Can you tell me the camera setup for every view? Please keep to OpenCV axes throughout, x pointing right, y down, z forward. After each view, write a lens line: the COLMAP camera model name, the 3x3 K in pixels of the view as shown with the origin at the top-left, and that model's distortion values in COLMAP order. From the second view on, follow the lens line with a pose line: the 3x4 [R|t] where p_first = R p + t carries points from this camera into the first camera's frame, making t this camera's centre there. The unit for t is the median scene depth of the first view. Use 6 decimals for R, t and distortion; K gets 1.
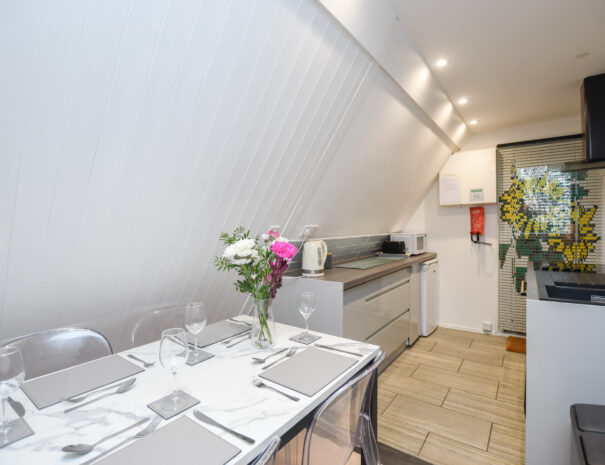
lens RADIAL K [[311.3, 0, 303.4], [0, 311.3, 229.7], [0, 0, 1]] dist [-0.021363, 0.001694]
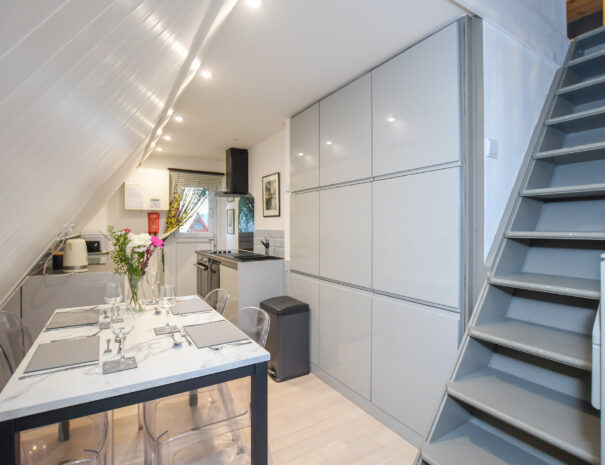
lens RADIAL K [[311.3, 0, 303.4], [0, 311.3, 229.7], [0, 0, 1]] dist [-0.021363, 0.001694]
pose [[0.383138, 0.004879, 0.923678, -0.417743], [0.001926, 0.999980, -0.006081, 0.007839], [-0.923689, 0.004108, 0.383121, -0.081110]]
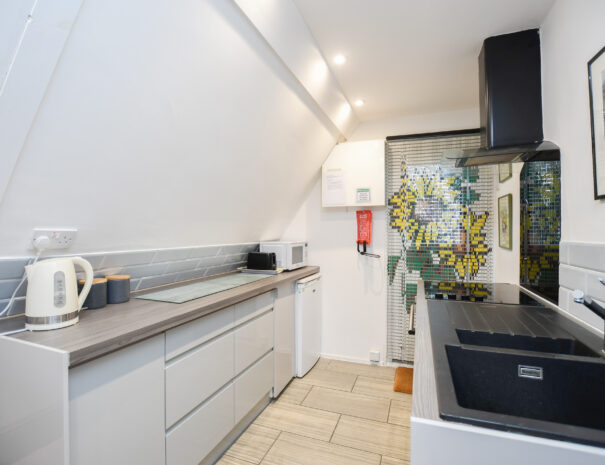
lens RADIAL K [[305.8, 0, 303.1], [0, 305.8, 227.3], [0, 0, 1]] dist [-0.027868, 0.000163]
pose [[0.964497, 0.019920, 0.263340, 0.200931], [-0.013319, 0.999551, -0.026831, -0.005614], [-0.263756, 0.022371, 0.964330, 0.274181]]
